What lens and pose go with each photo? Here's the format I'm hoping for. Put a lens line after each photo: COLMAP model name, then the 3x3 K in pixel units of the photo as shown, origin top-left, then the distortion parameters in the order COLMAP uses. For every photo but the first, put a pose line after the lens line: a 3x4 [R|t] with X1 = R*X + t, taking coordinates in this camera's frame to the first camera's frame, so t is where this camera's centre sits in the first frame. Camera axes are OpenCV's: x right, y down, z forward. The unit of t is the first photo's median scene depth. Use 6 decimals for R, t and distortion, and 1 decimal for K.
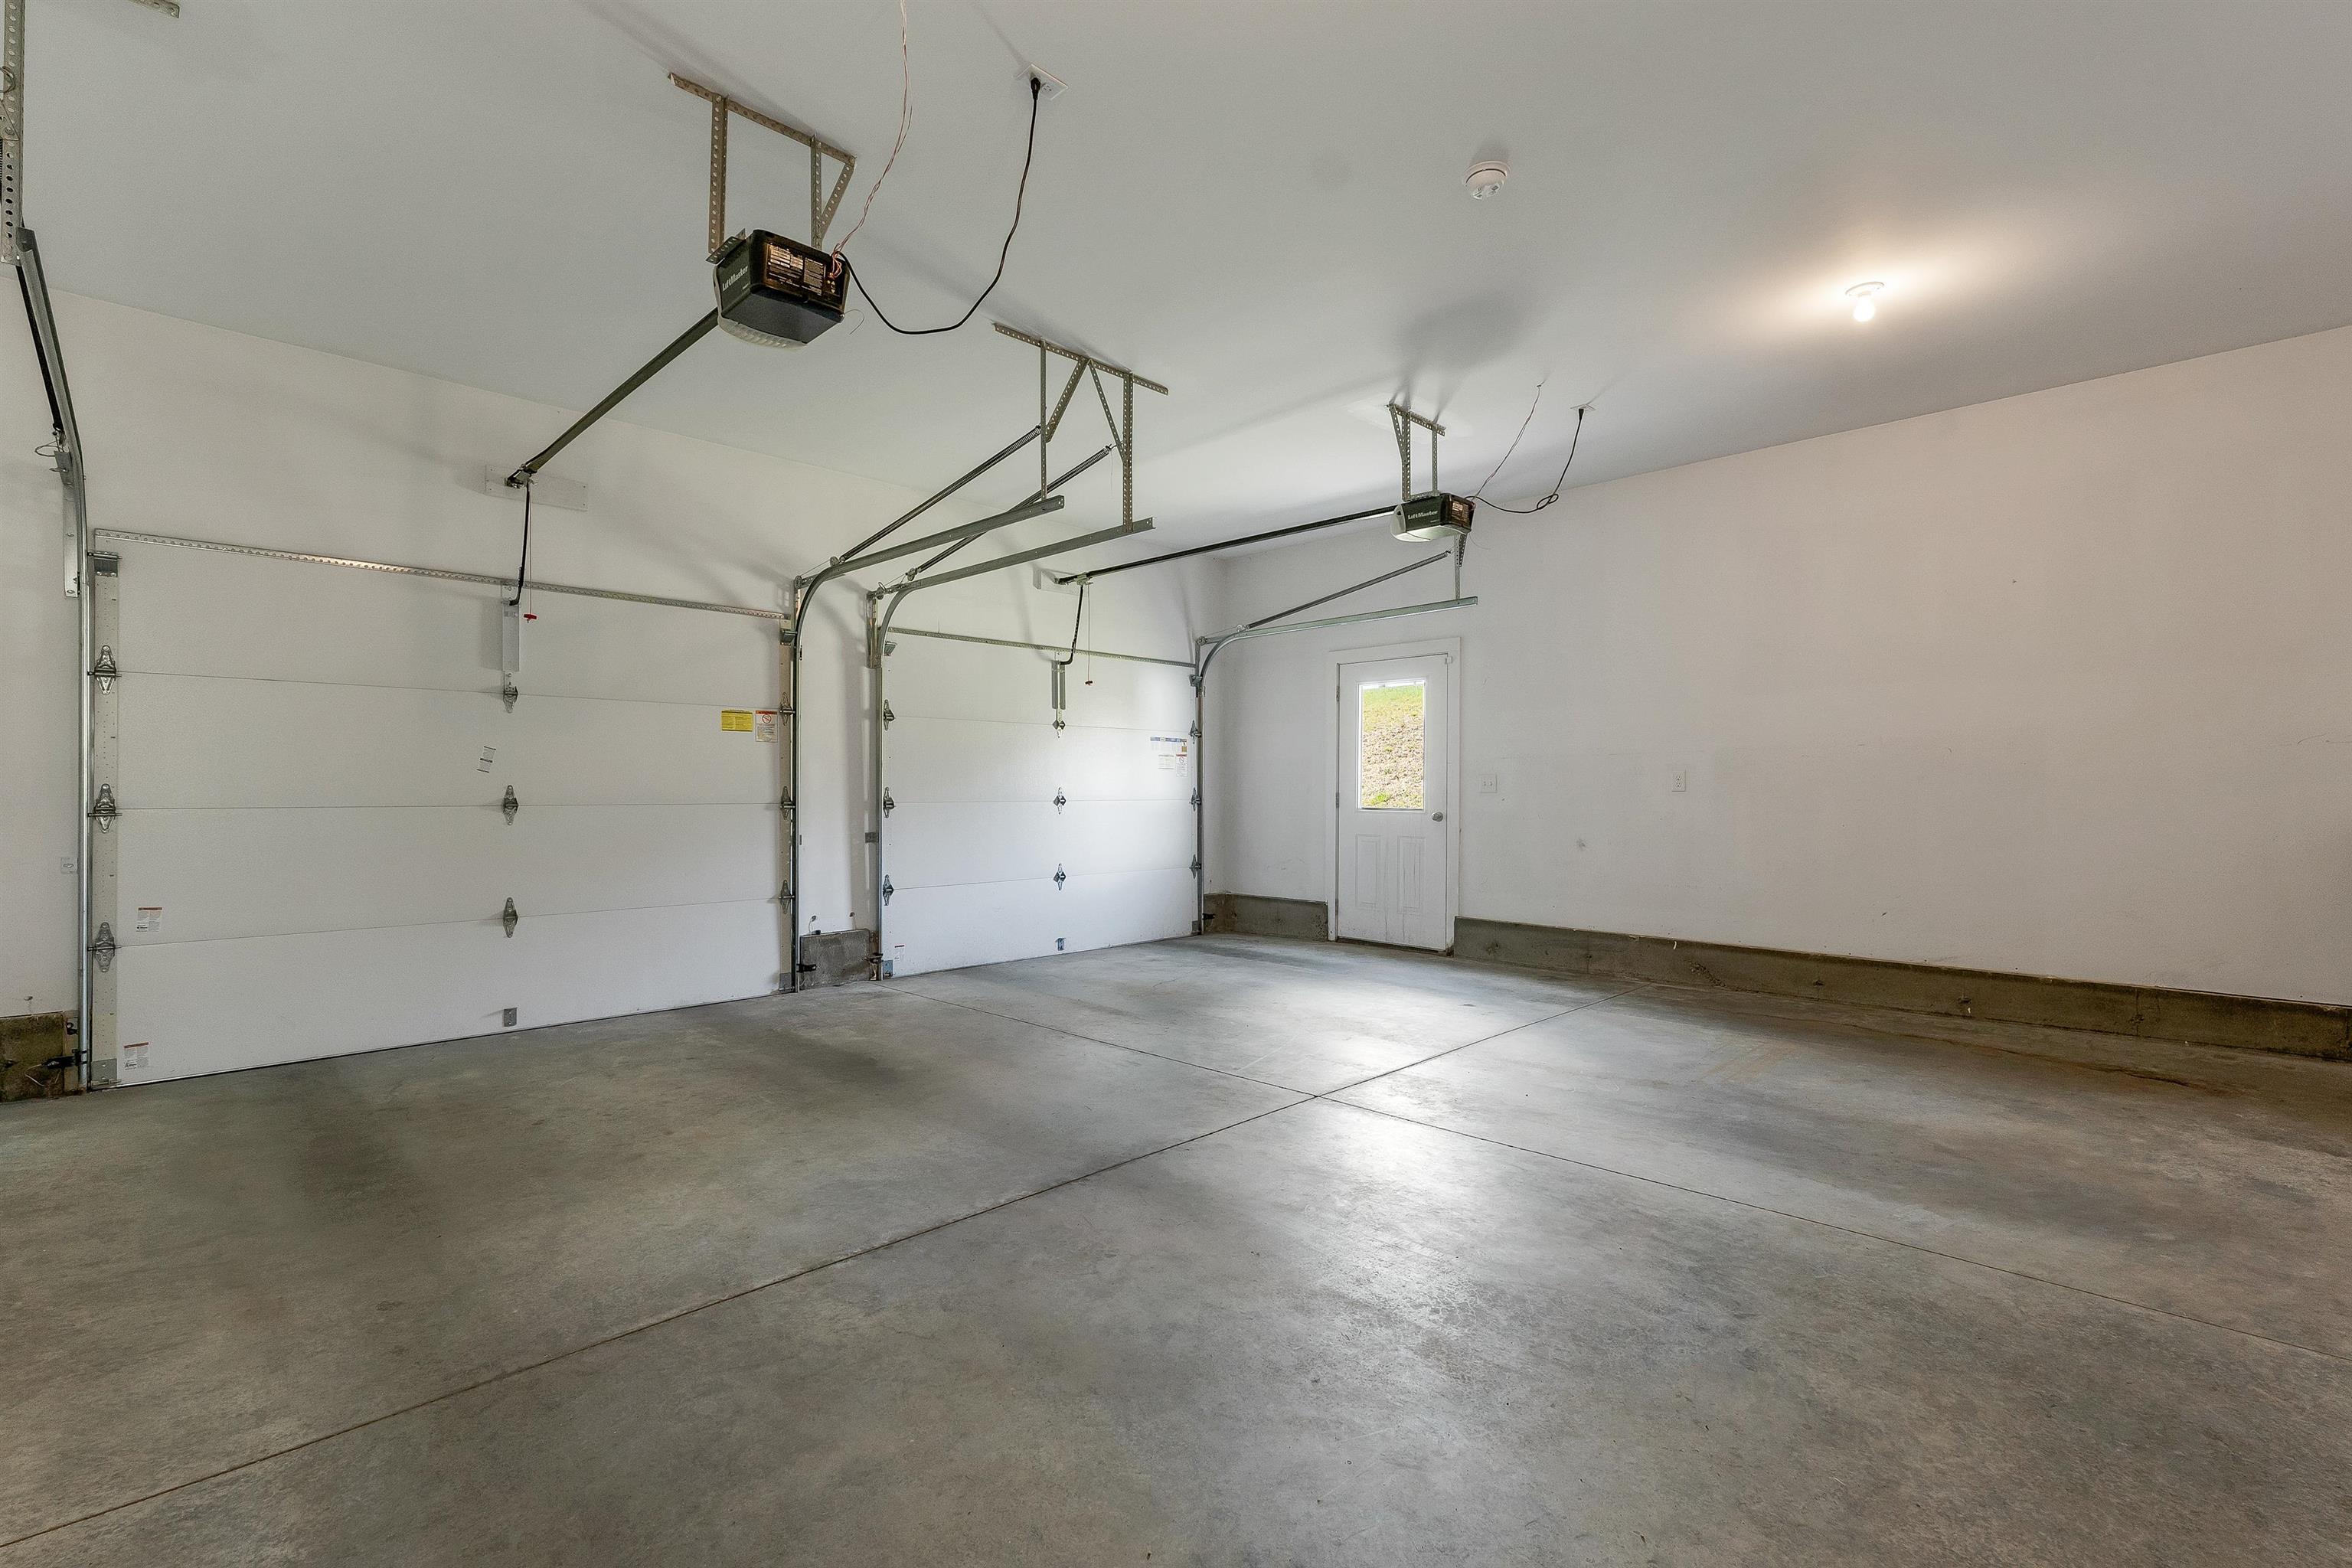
lens RADIAL K [[1033.3, 0, 1176.5], [0, 1033.3, 787.2], [0, 0, 1]] dist [-0.000977, -0.000088]
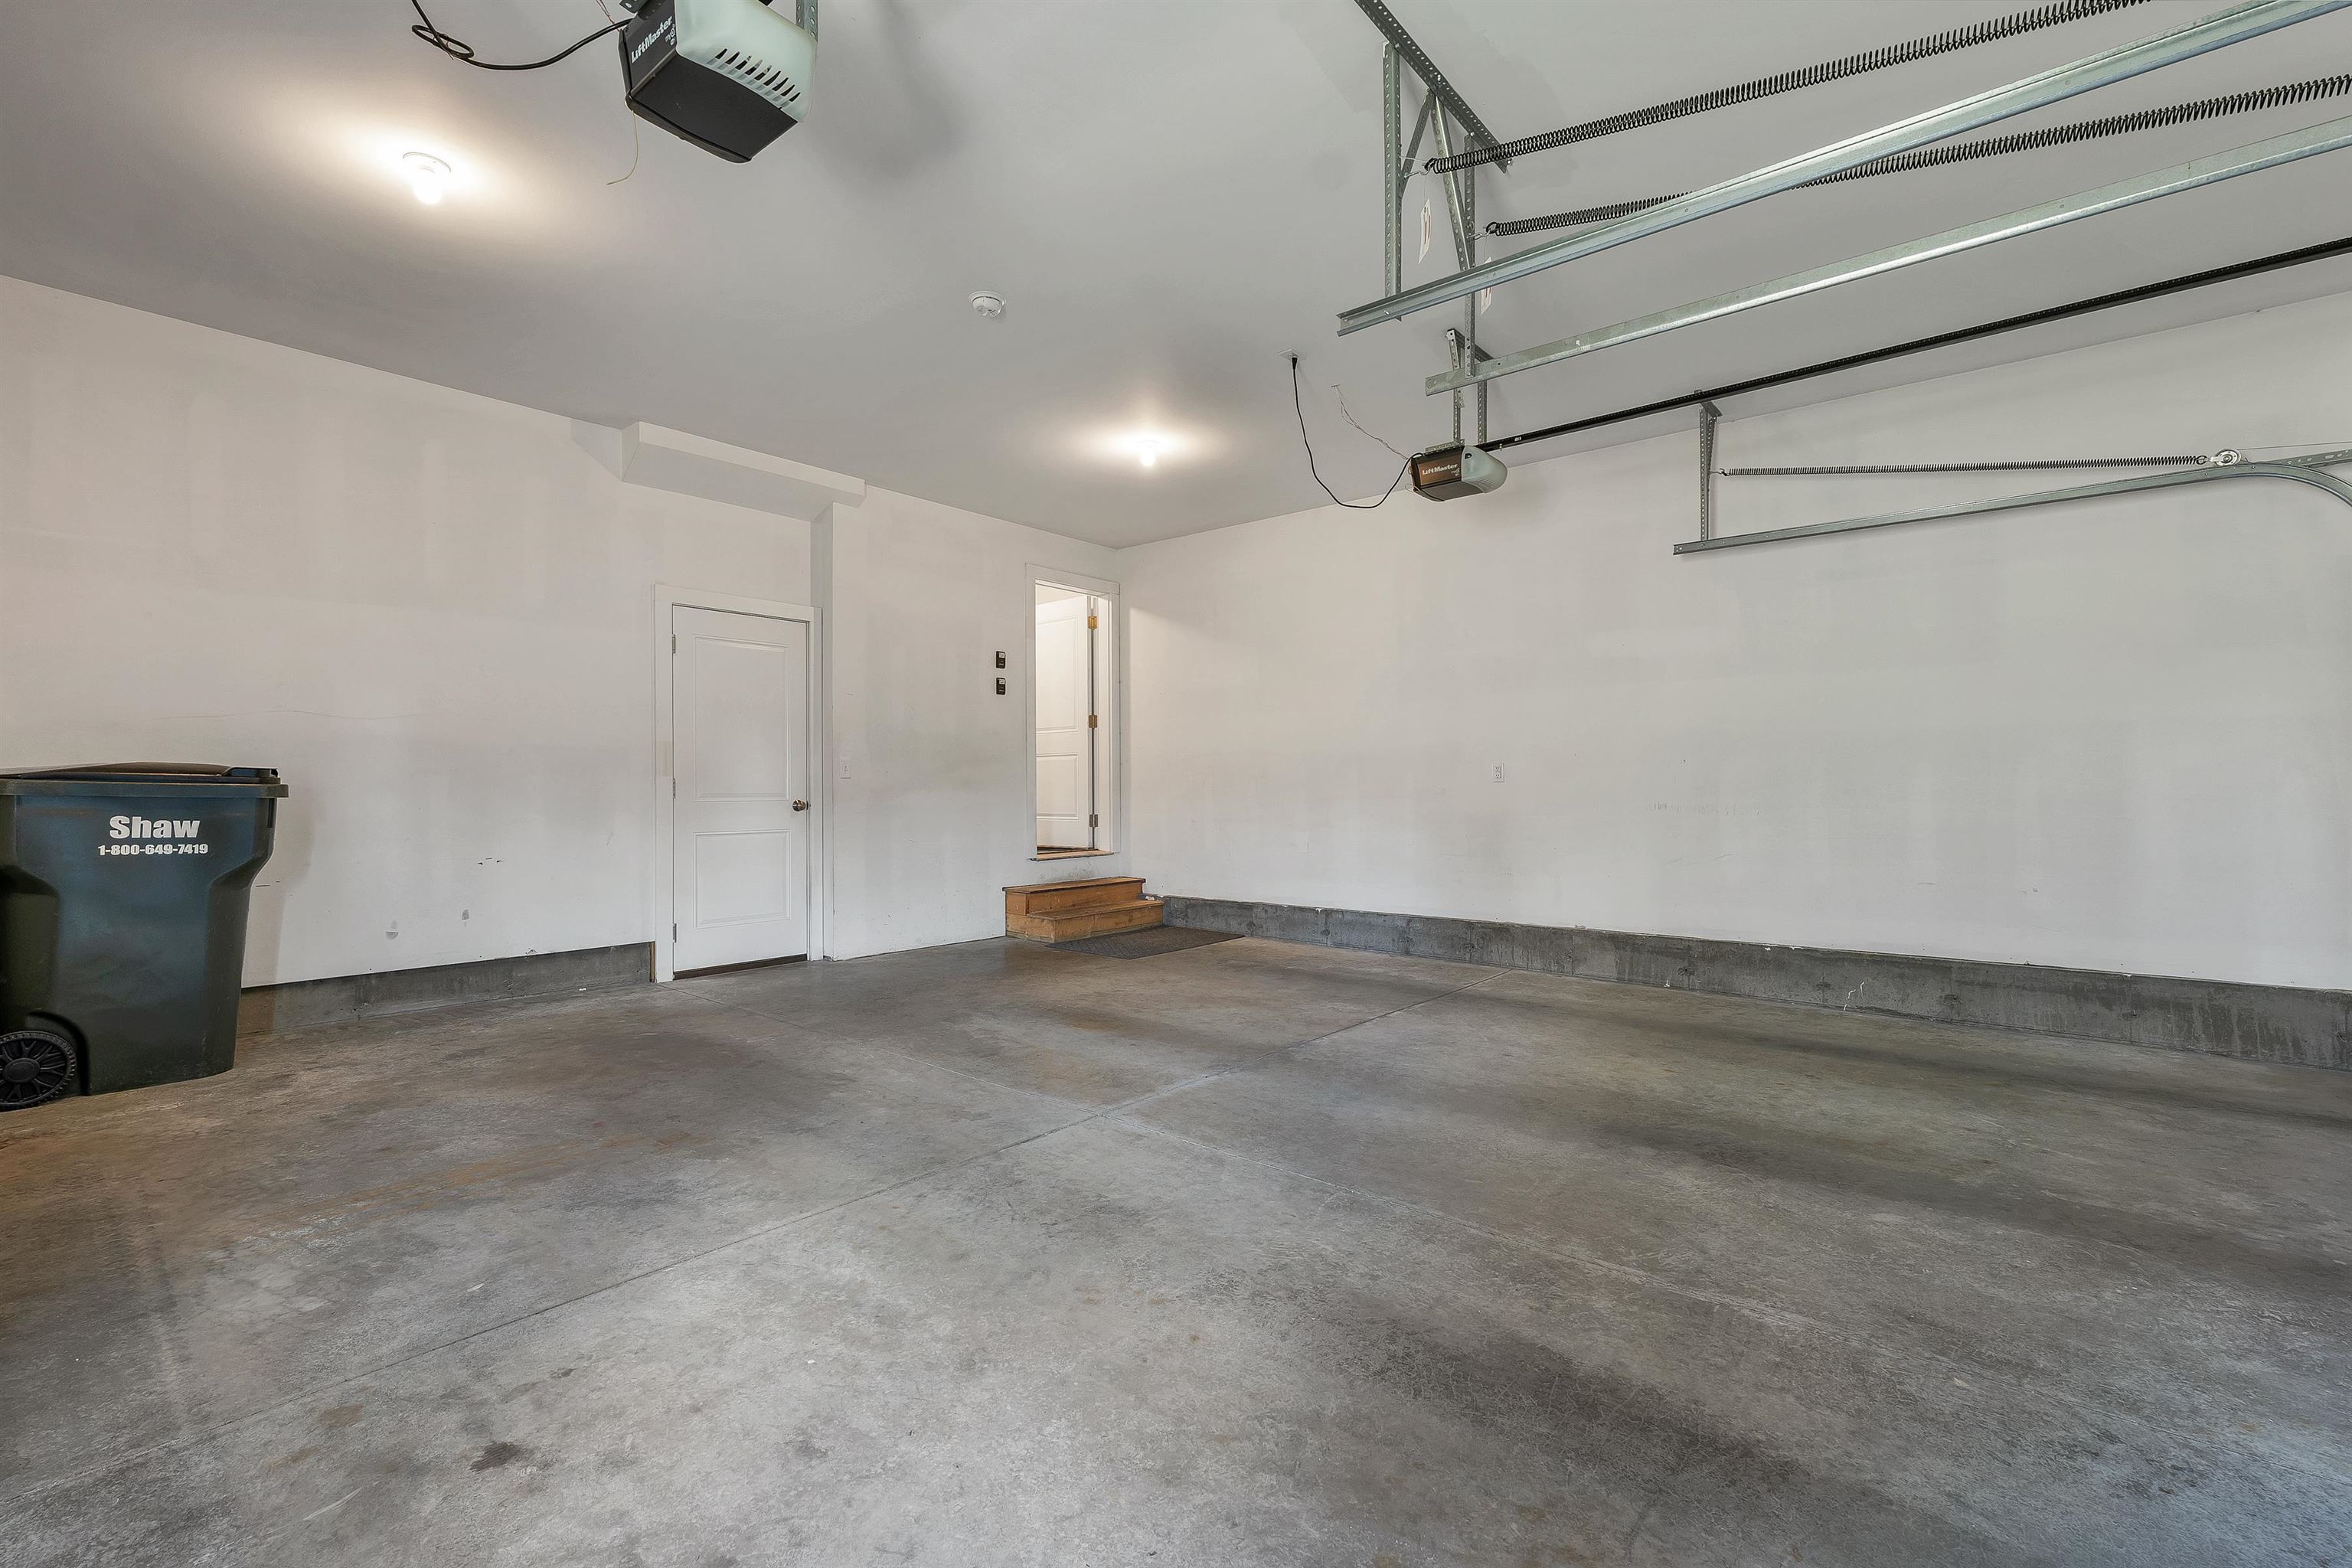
lens RADIAL K [[1033.3, 0, 1176.5], [0, 1033.3, 787.2], [0, 0, 1]] dist [-0.000977, -0.000088]
pose [[-0.995544, 0.001252, -0.094288, 0.158566], [0.001452, 0.999997, -0.002050, 0.014685], [0.094285, -0.002177, -0.995543, 1.946493]]
